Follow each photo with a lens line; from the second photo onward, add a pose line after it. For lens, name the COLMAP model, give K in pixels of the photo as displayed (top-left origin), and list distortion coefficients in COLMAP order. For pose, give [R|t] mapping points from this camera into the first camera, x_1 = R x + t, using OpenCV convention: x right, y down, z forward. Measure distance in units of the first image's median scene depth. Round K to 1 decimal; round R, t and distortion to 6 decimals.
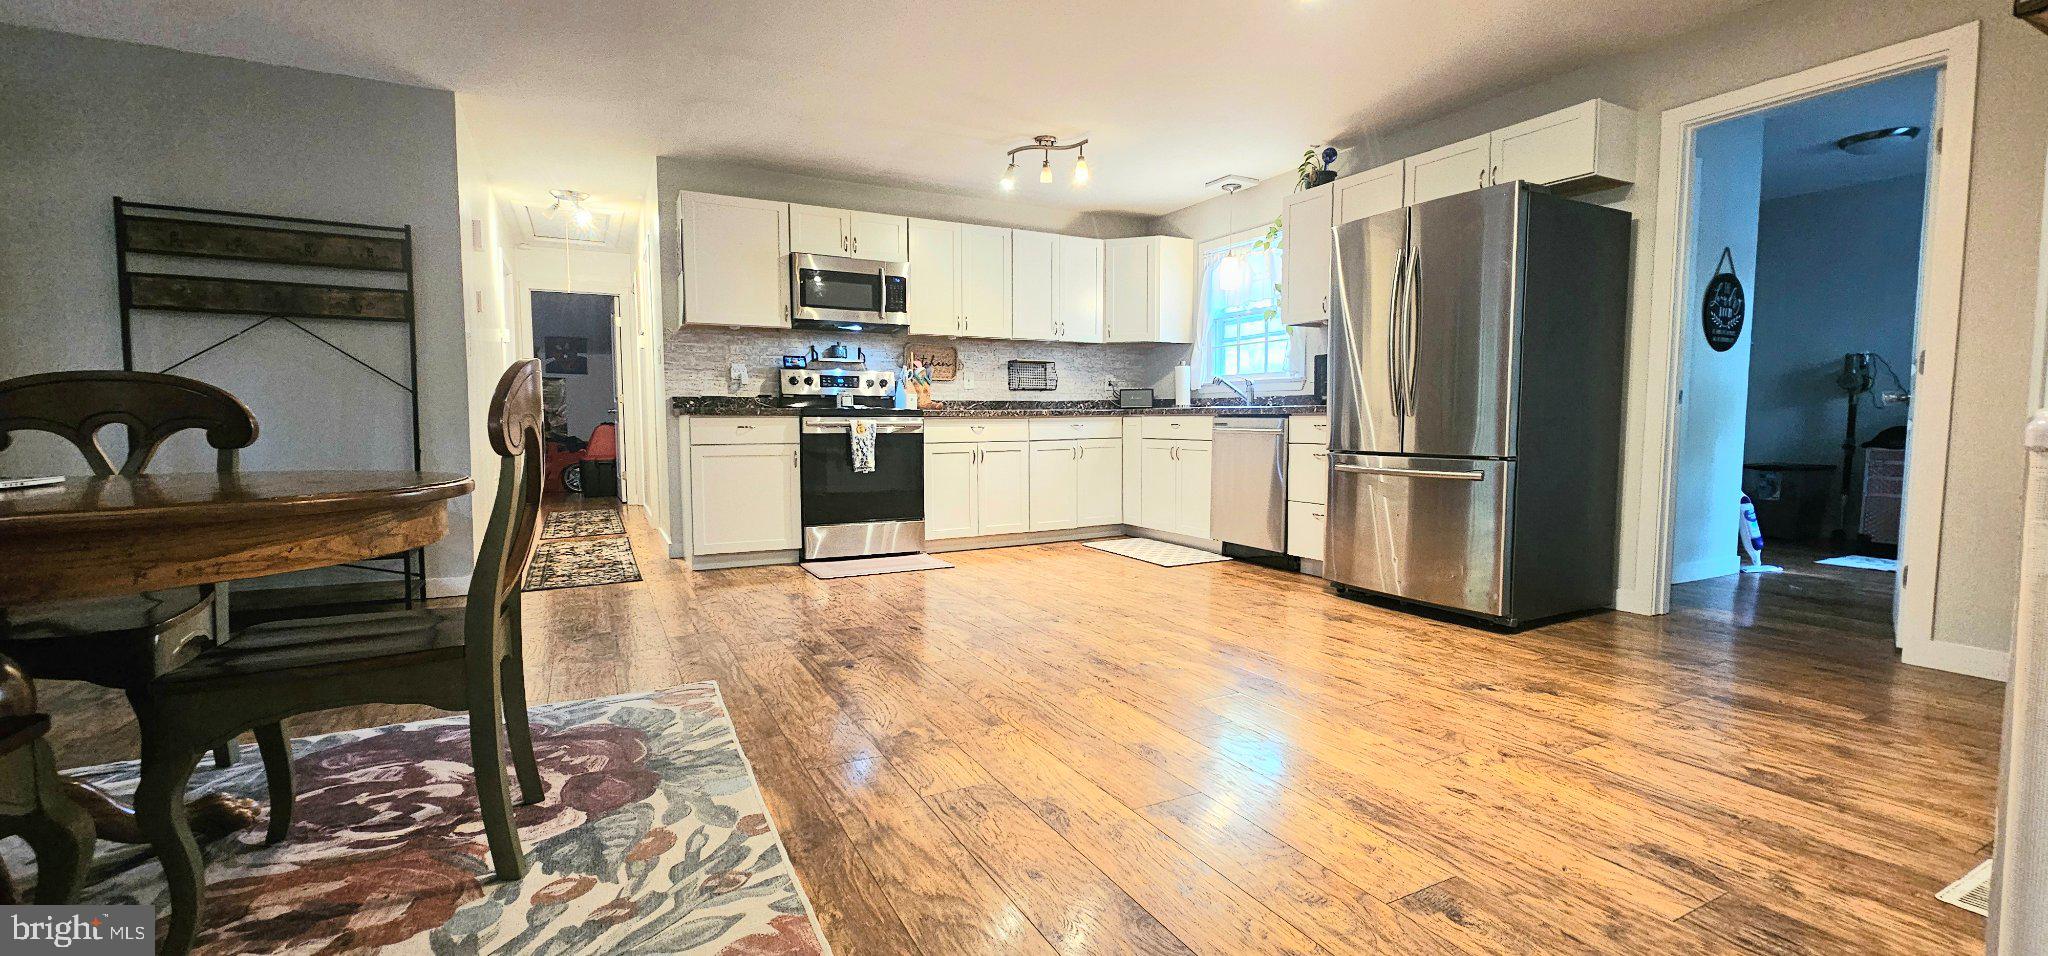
lens RADIAL K [[836.0, 0, 1034.0], [0, 836.0, 475.8], [0, 0, 1]] dist [-0.000813, 0.000092]
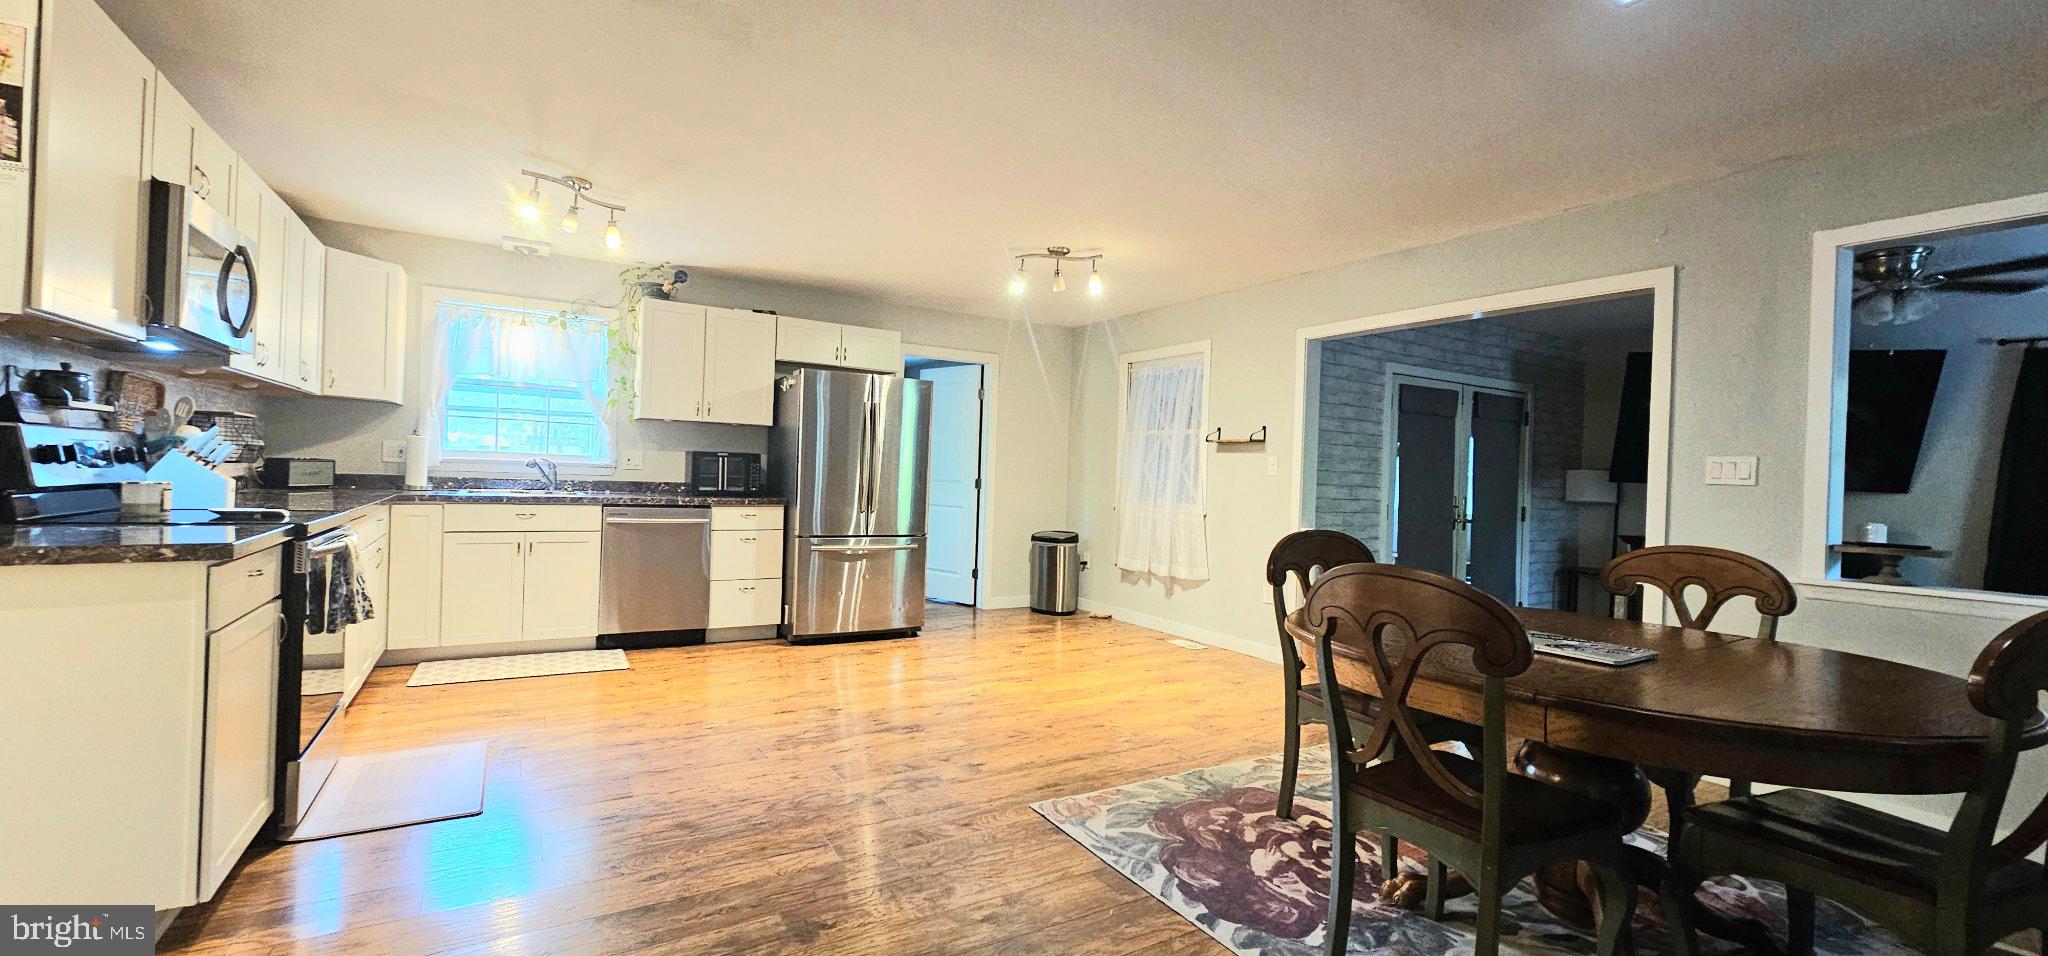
lens RADIAL K [[836.0, 0, 1034.0], [0, 836.0, 475.8], [0, 0, 1]] dist [-0.000813, 0.000092]
pose [[-0.063605, -0.002810, 0.997971, -1.872575], [0.034559, 0.999390, 0.005017, -0.226657], [-0.997377, 0.034808, -0.063469, 1.371389]]
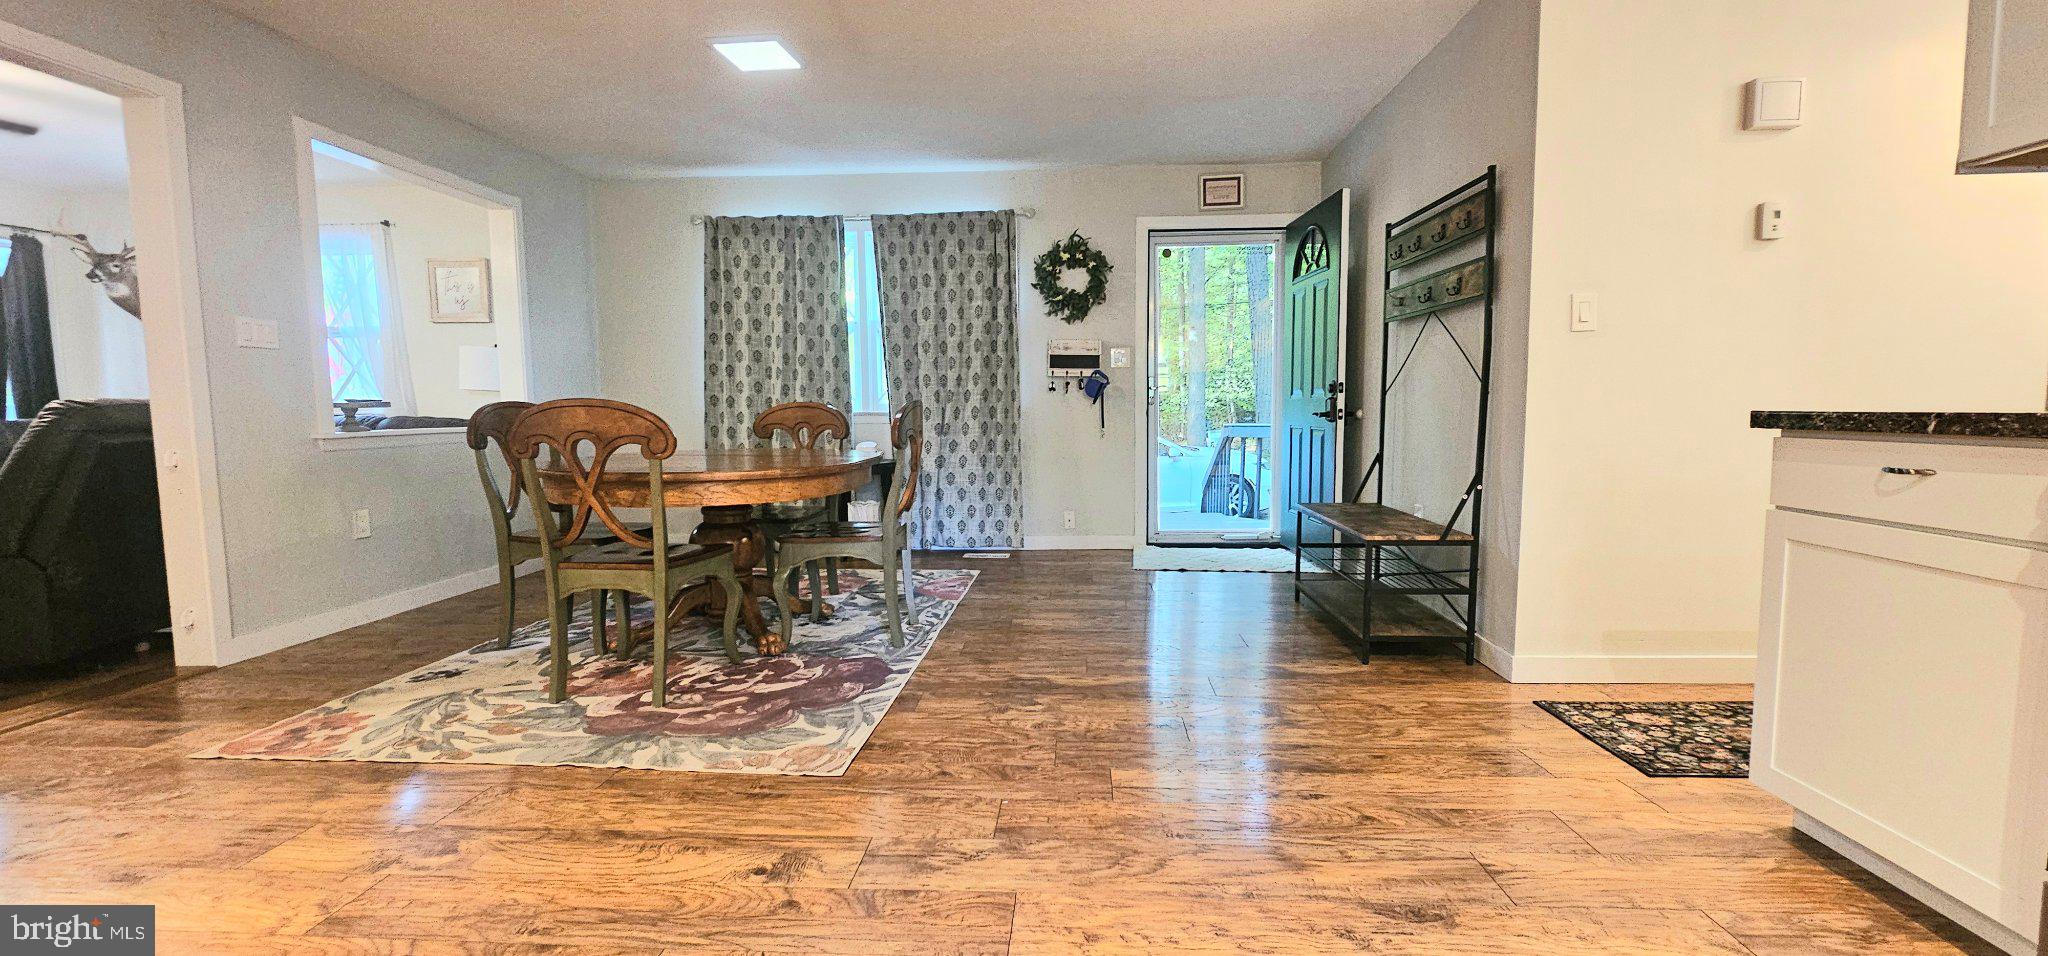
lens RADIAL K [[825.9, 0, 1030.8], [0, 825.9, 479.7], [0, 0, 1]] dist [-0.000655, -0.000242]
pose [[-0.518546, 0.078077, -0.851478, 0.215570], [-0.051423, 0.991172, 0.122203, -0.176075], [0.853502, 0.107153, -0.509953, 1.989600]]
